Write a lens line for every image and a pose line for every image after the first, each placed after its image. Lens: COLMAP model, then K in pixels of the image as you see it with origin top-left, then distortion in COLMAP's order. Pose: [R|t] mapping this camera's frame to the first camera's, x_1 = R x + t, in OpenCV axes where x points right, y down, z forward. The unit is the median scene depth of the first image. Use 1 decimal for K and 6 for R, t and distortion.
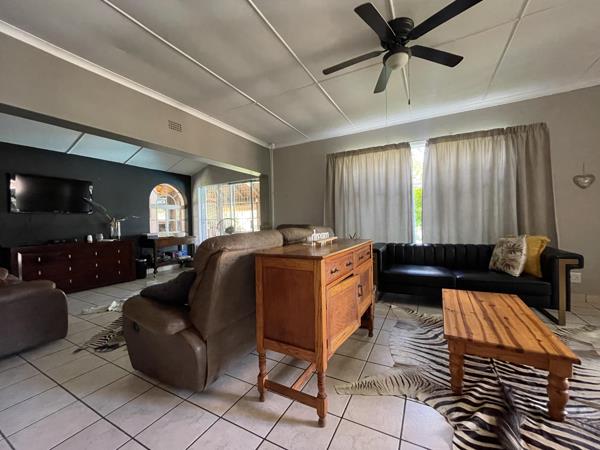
lens RADIAL K [[243.5, 0, 300.0], [0, 243.5, 225.0], [0, 0, 1]] dist [-0.000317, 0.000102]
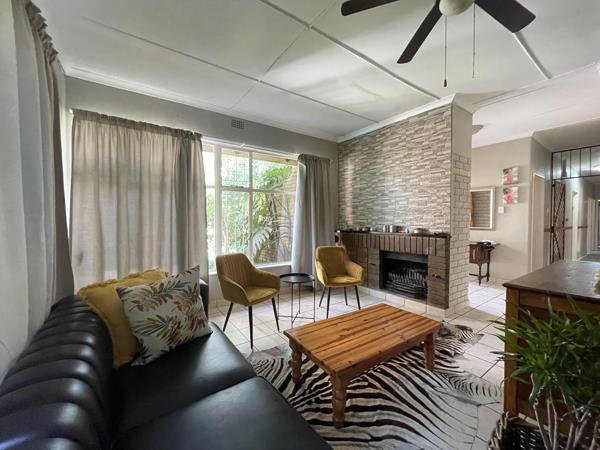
lens RADIAL K [[243.5, 0, 300.0], [0, 243.5, 225.0], [0, 0, 1]] dist [-0.000317, 0.000102]
pose [[-0.888969, 0.017323, 0.457640, 0.450589], [0.032077, 0.999185, 0.024487, -0.088418], [-0.456843, 0.036448, -0.888800, 1.676984]]
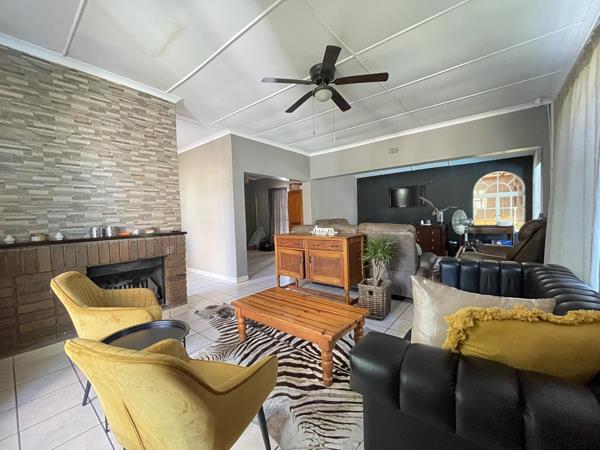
lens RADIAL K [[243.5, 0, 300.0], [0, 243.5, 225.0], [0, 0, 1]] dist [-0.000317, 0.000102]
pose [[-0.197536, 0.067182, -0.977991, 1.568291], [0.020599, 0.997713, 0.064376, -0.087887], [0.980079, -0.007429, -0.198468, 1.043380]]
